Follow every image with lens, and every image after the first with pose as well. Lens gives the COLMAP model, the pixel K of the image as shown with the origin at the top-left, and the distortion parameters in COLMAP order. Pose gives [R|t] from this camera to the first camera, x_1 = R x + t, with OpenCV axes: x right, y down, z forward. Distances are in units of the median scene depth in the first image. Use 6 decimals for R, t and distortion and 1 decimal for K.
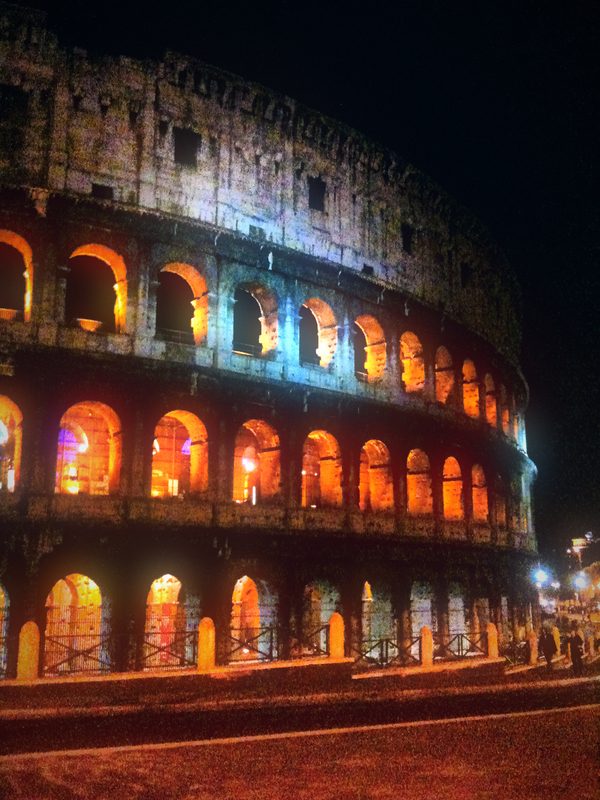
lens RADIAL K [[842.7, 0, 314.9], [0, 842.7, 384.2], [0, 0, 1]] dist [-0.003343, 0.000000]
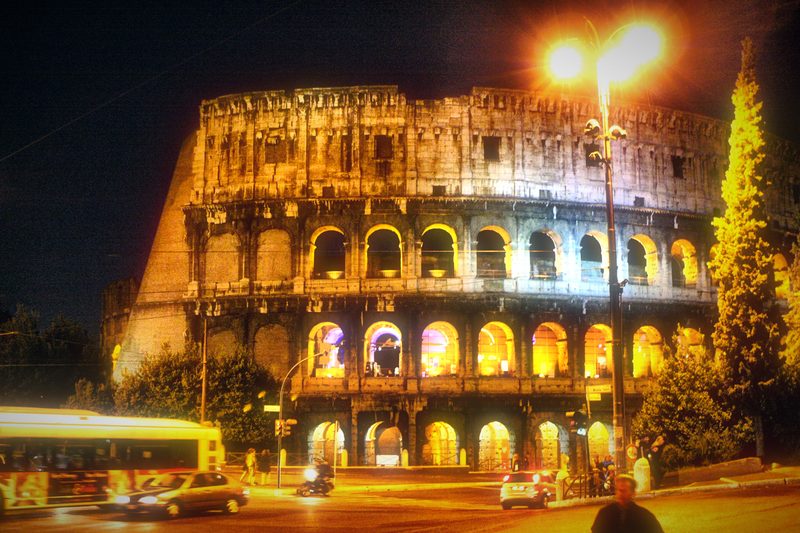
lens RADIAL K [[885.4, 0, 398.4], [0, 885.4, 262.0], [0, 0, 1]] dist [-0.100539, 0.000000]
pose [[0.898742, -0.064156, -0.433760, 0.386140], [0.093284, 0.994568, 0.046179, -0.166111], [0.428441, -0.081966, 0.899844, -0.550240]]
